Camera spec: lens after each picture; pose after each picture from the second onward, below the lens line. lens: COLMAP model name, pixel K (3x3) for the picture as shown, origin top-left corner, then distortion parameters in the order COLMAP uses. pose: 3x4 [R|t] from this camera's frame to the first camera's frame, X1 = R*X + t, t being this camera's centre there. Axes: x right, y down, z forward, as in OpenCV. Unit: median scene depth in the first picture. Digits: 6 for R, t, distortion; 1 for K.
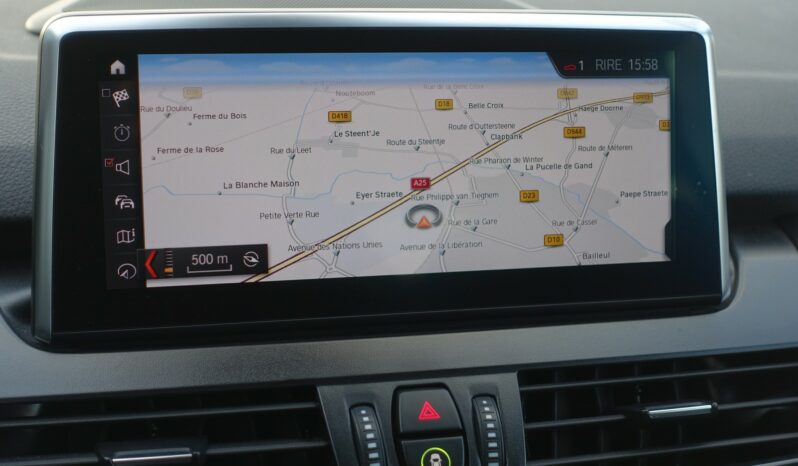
lens RADIAL K [[1213.8, 0, 399.0], [0, 1213.8, 233.0], [0, 0, 1]] dist [-0.029620, -0.117945]
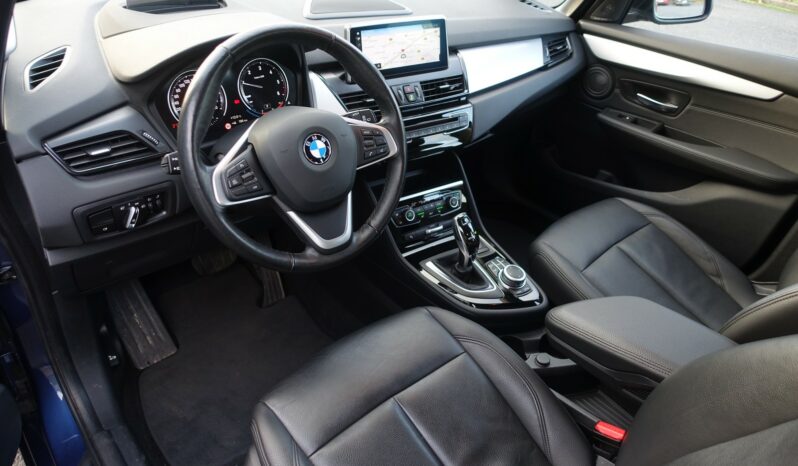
lens RADIAL K [[549.2, 0, 399.0], [0, 549.2, 233.0], [0, 0, 1]] dist [0.002976, -0.002944]
pose [[0.942938, -0.158887, 0.292615, -0.935155], [0.049757, 0.936175, 0.347994, -0.141622], [-0.329231, -0.313577, 0.890661, -1.666082]]
